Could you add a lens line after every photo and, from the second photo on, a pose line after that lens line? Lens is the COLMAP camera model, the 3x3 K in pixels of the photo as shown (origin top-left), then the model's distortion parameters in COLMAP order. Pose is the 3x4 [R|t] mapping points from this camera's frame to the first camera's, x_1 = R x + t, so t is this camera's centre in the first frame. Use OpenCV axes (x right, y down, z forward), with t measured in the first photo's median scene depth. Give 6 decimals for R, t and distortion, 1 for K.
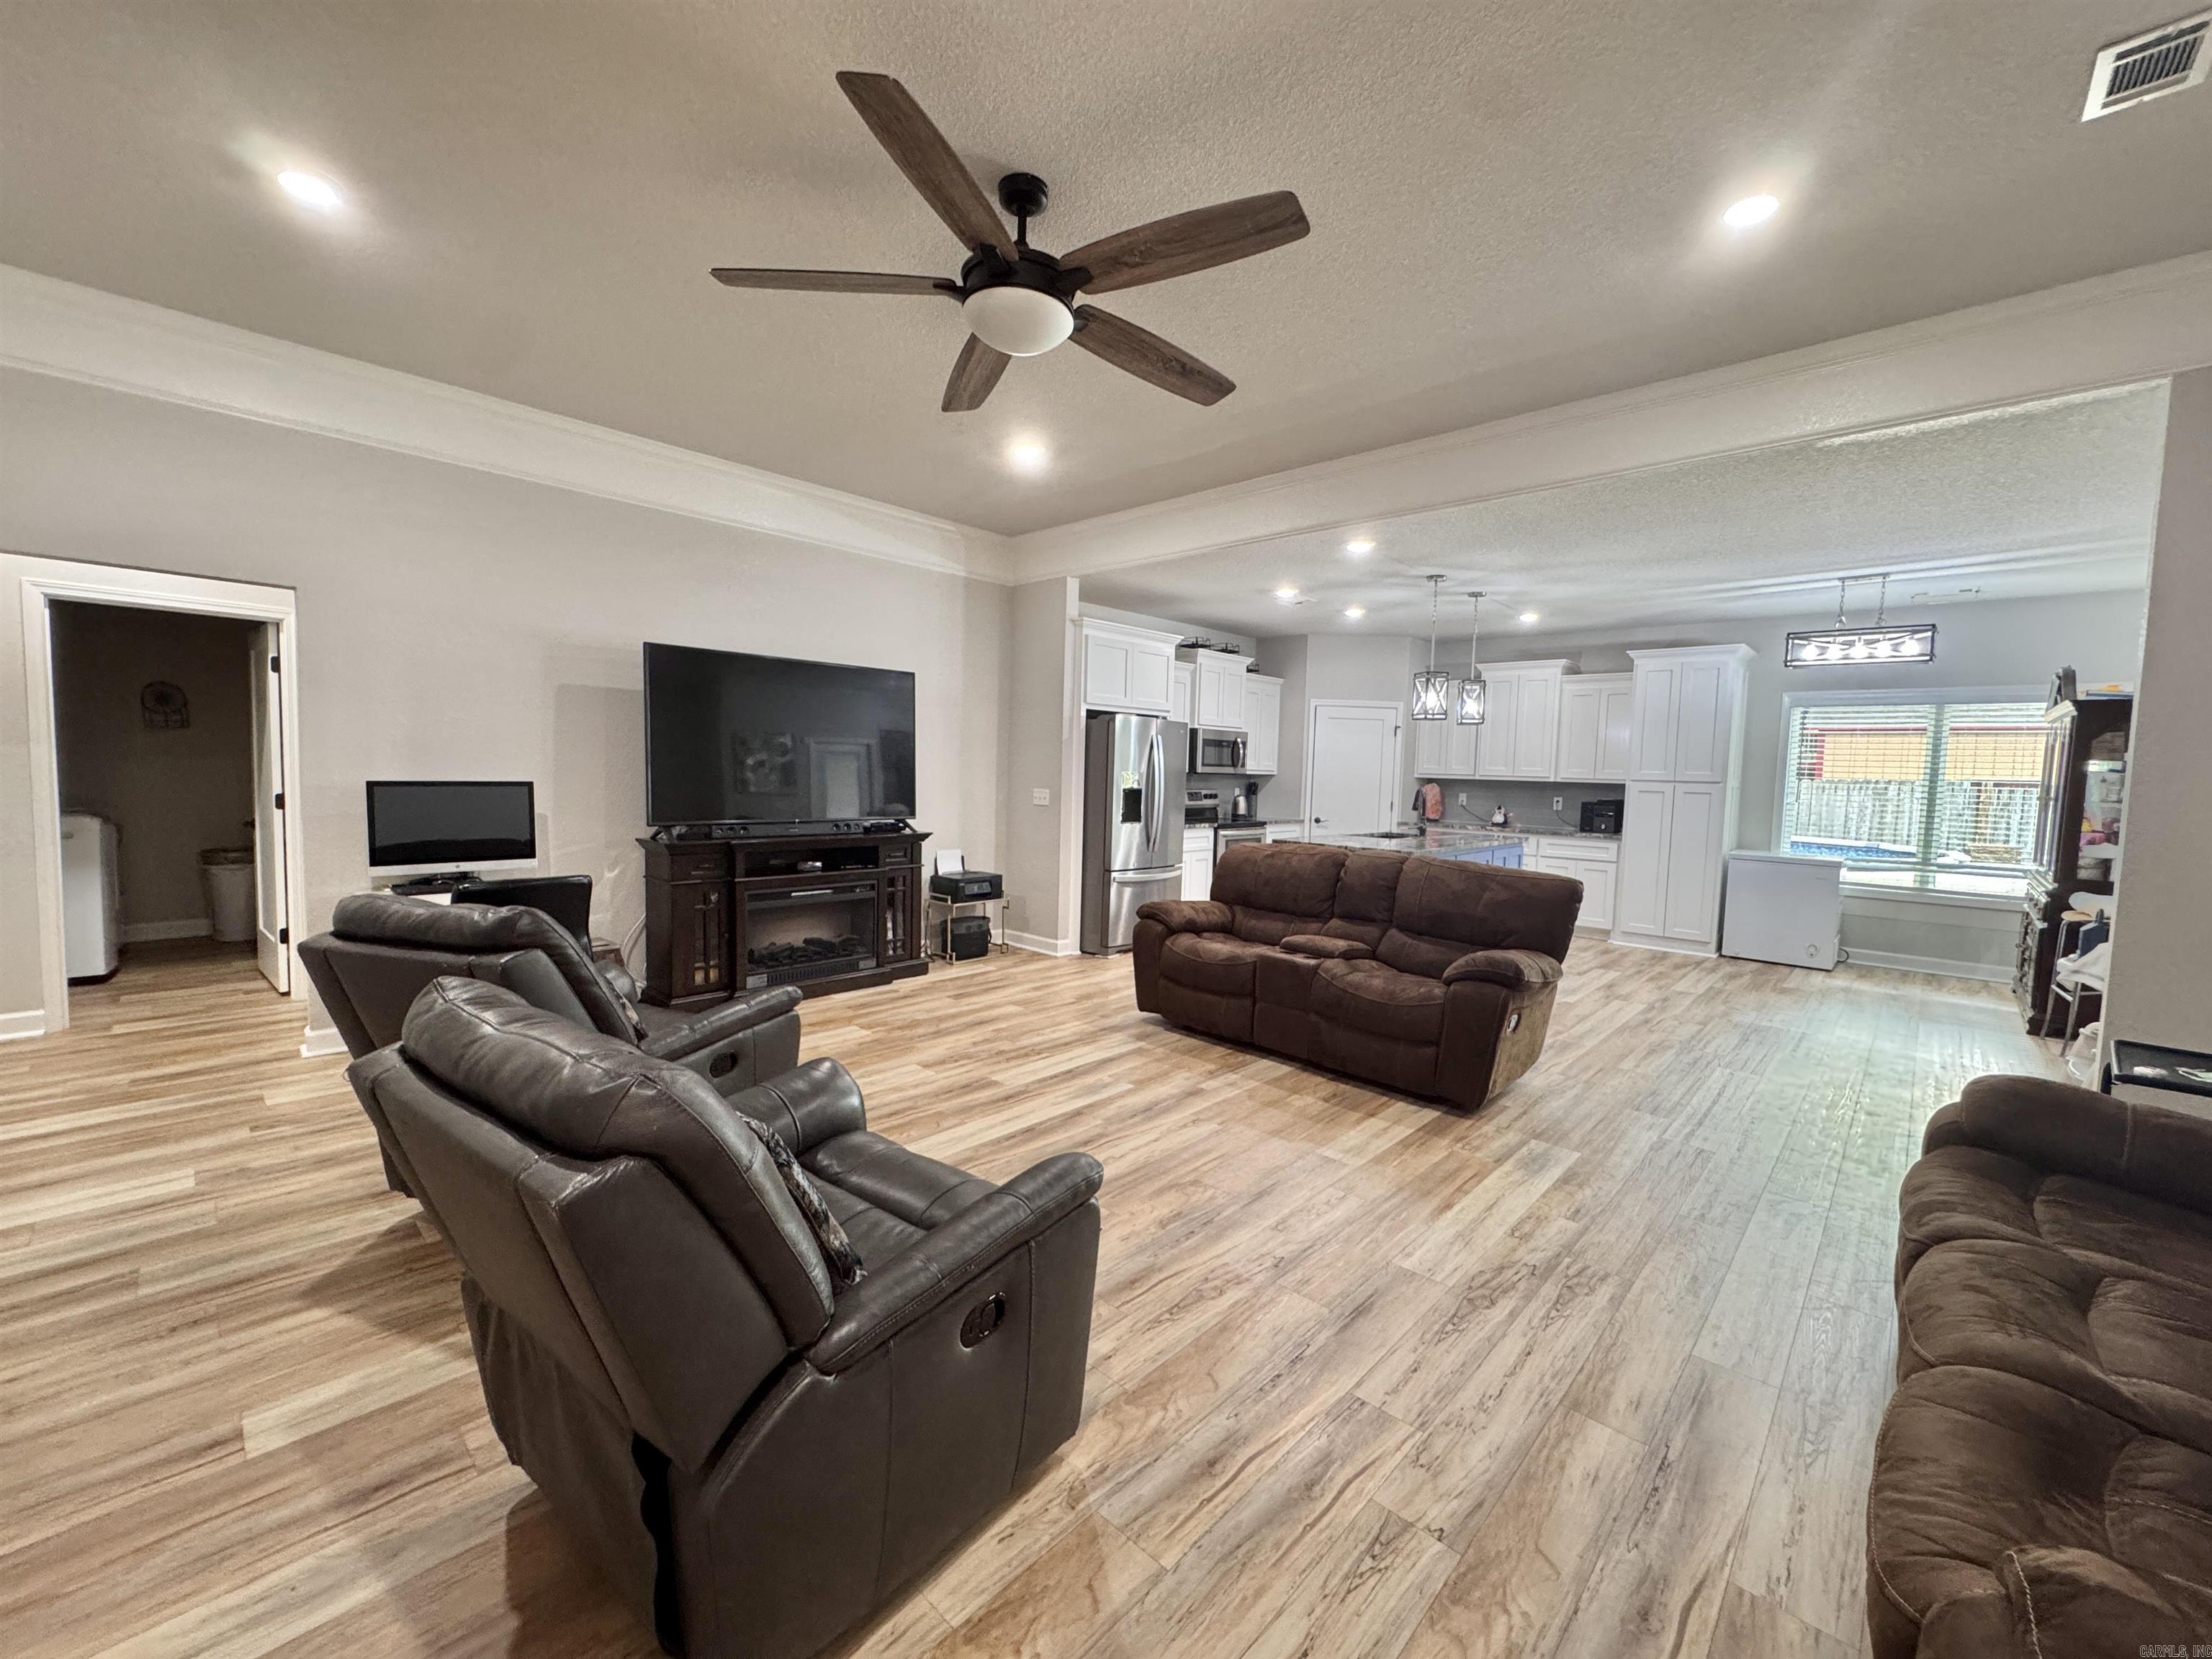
lens RADIAL K [[886.2, 0, 1106.0], [0, 886.2, 829.5], [0, 0, 1]] dist [-0.003798, 0.000297]
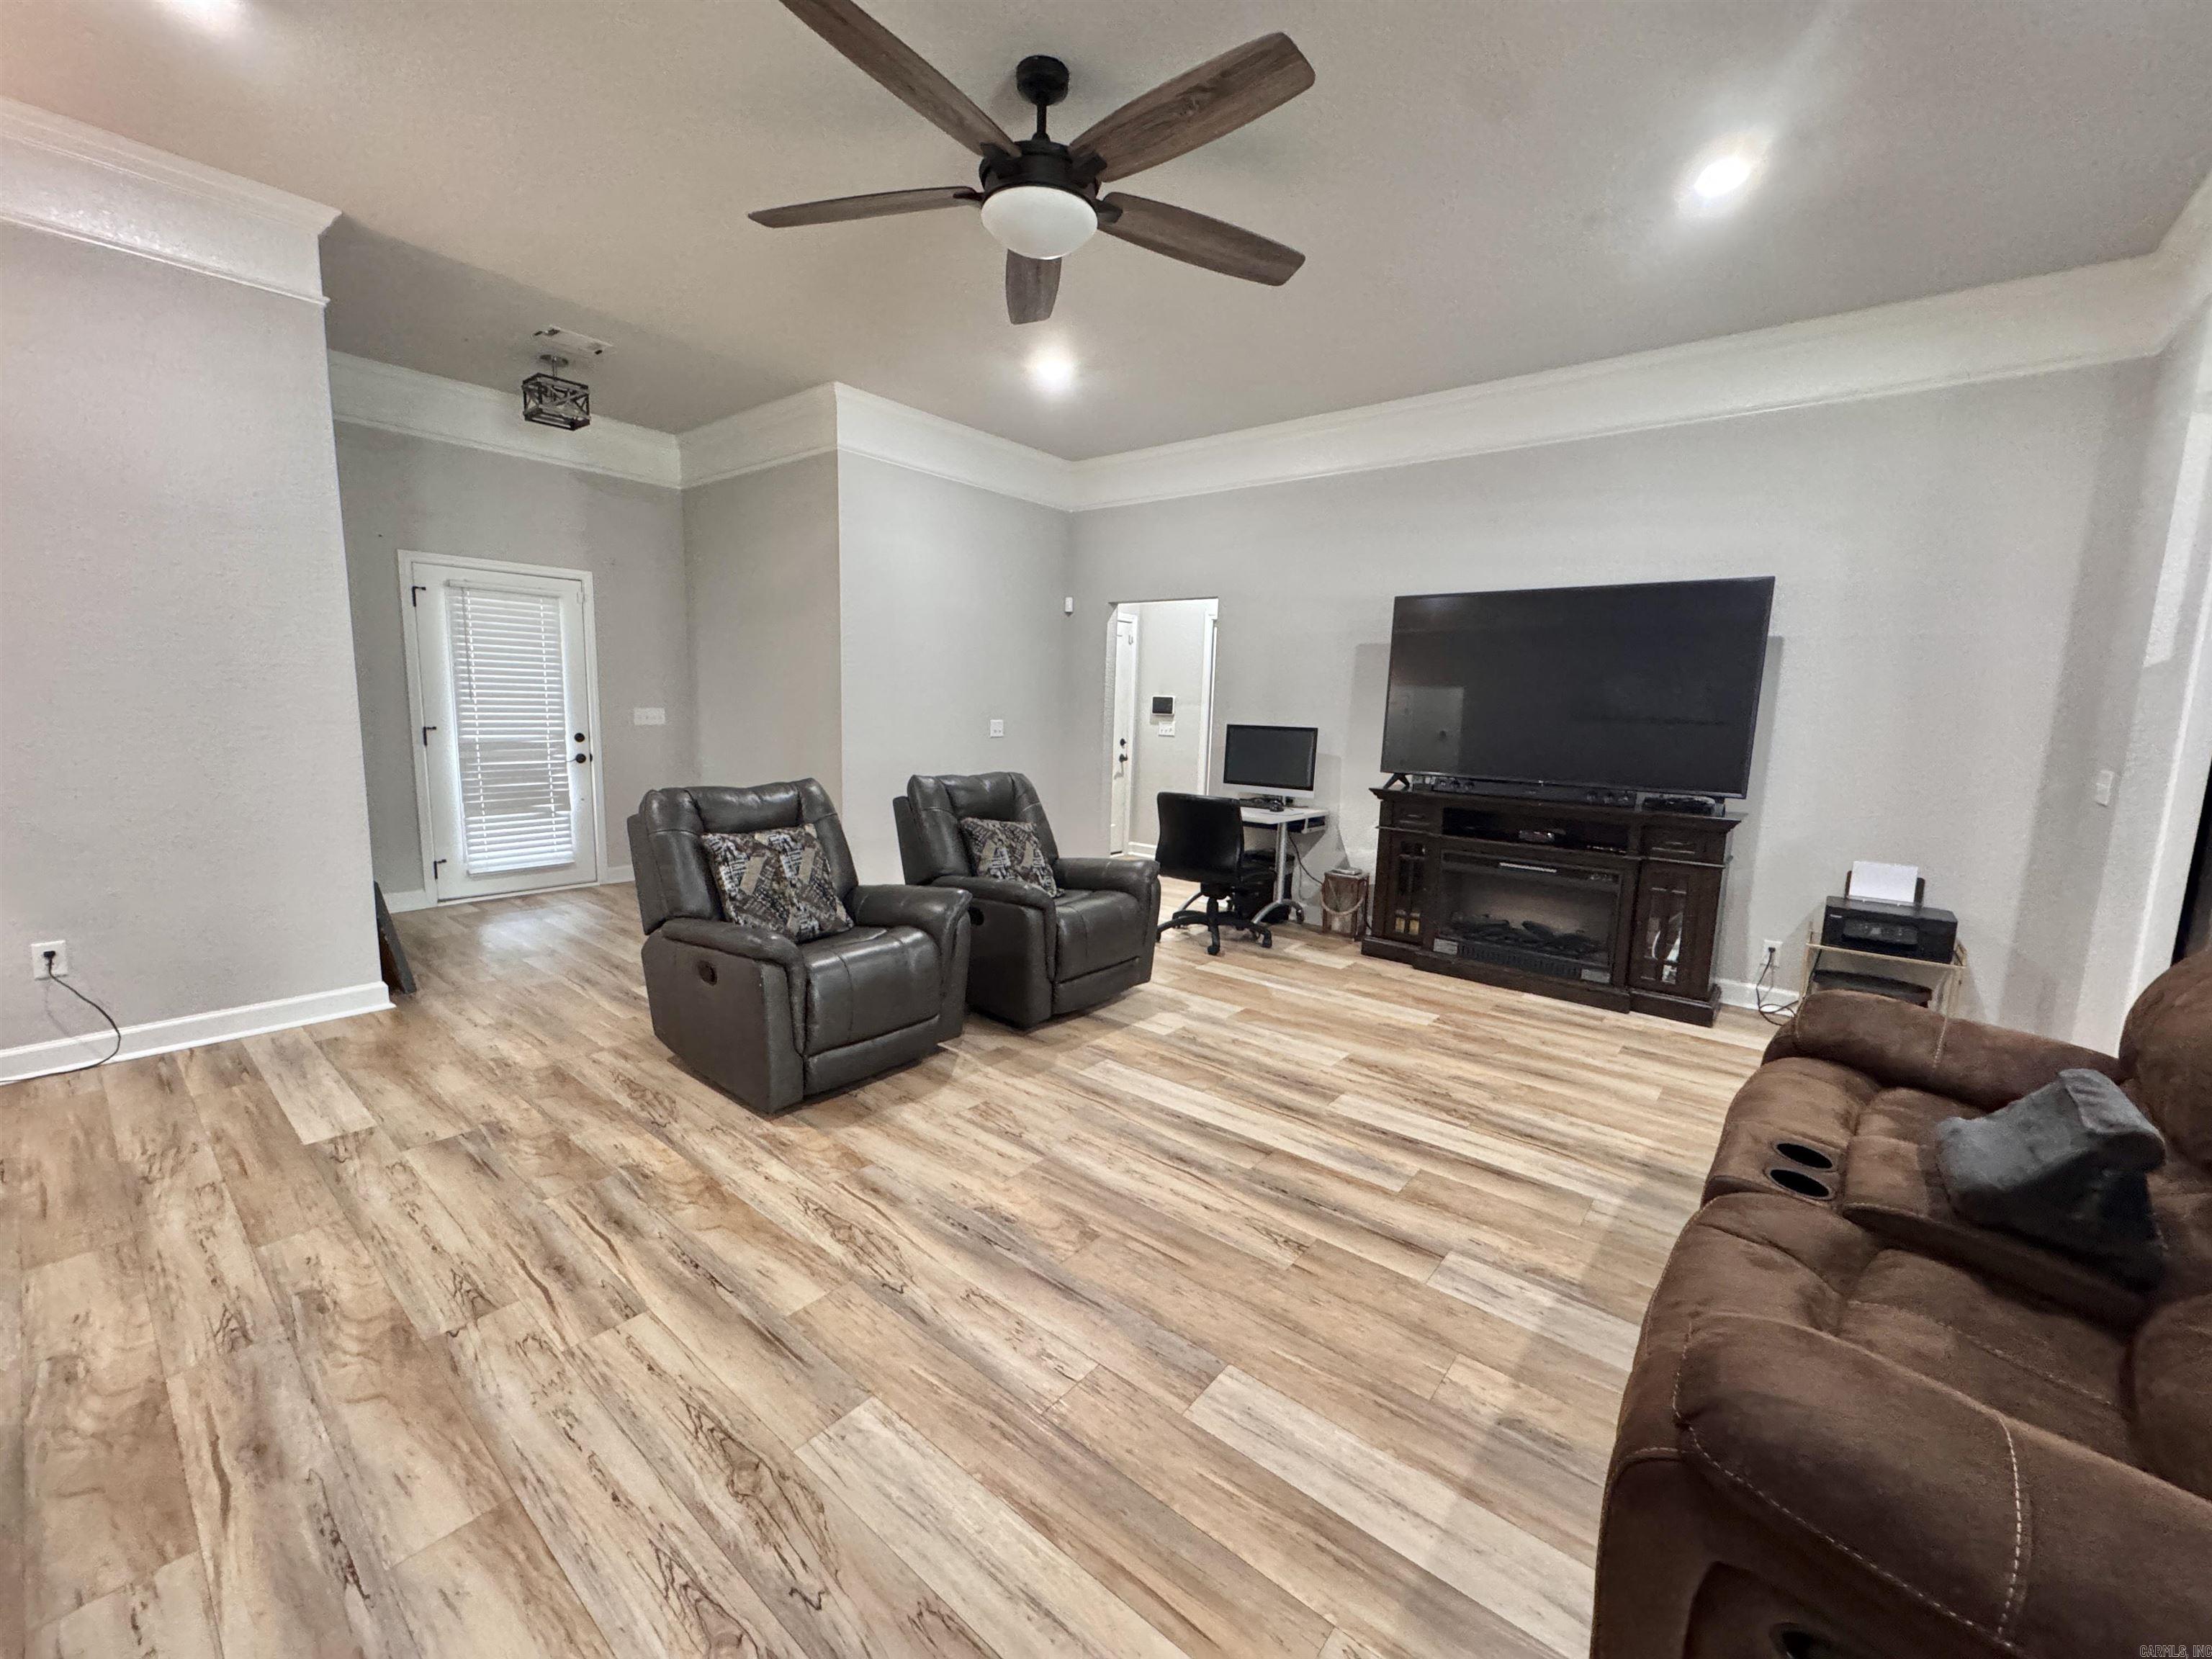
lens RADIAL K [[886.2, 0, 1106.0], [0, 886.2, 829.5], [0, 0, 1]] dist [-0.003798, 0.000297]
pose [[0.070974, 0.115821, -0.990731, 0.541605], [-0.096500, 0.989374, 0.108749, -0.020204], [0.992799, 0.087887, 0.081396, 0.611564]]
